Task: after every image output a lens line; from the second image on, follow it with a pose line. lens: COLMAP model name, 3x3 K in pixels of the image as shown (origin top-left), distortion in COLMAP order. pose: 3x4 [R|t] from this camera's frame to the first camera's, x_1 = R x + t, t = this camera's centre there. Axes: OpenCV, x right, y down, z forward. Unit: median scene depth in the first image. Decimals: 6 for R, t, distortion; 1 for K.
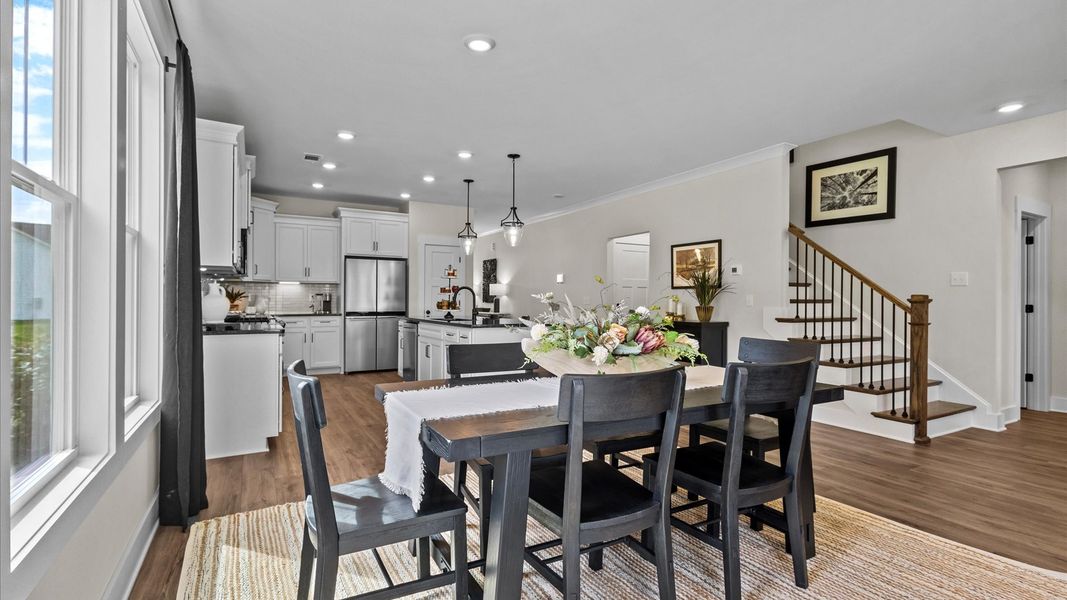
lens RADIAL K [[518.9, 0, 533.1], [0, 518.9, 300.4], [0, 0, 1]] dist [0.000587, 0.000097]
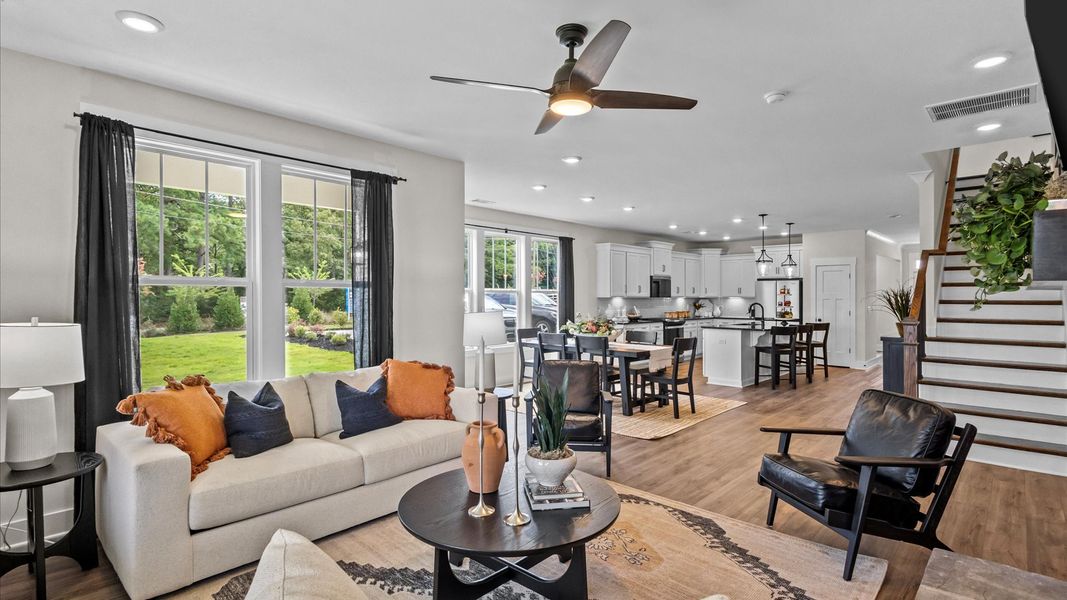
lens RADIAL K [[518.9, 0, 532.7], [0, 518.9, 302.4], [0, 0, 1]] dist [0.000587, 0.000097]
pose [[0.304399, -0.002081, -0.952542, 0.853329], [0.003488, 0.999993, -0.001070, -0.020395], [0.952538, -0.002997, 0.304405, -0.061241]]
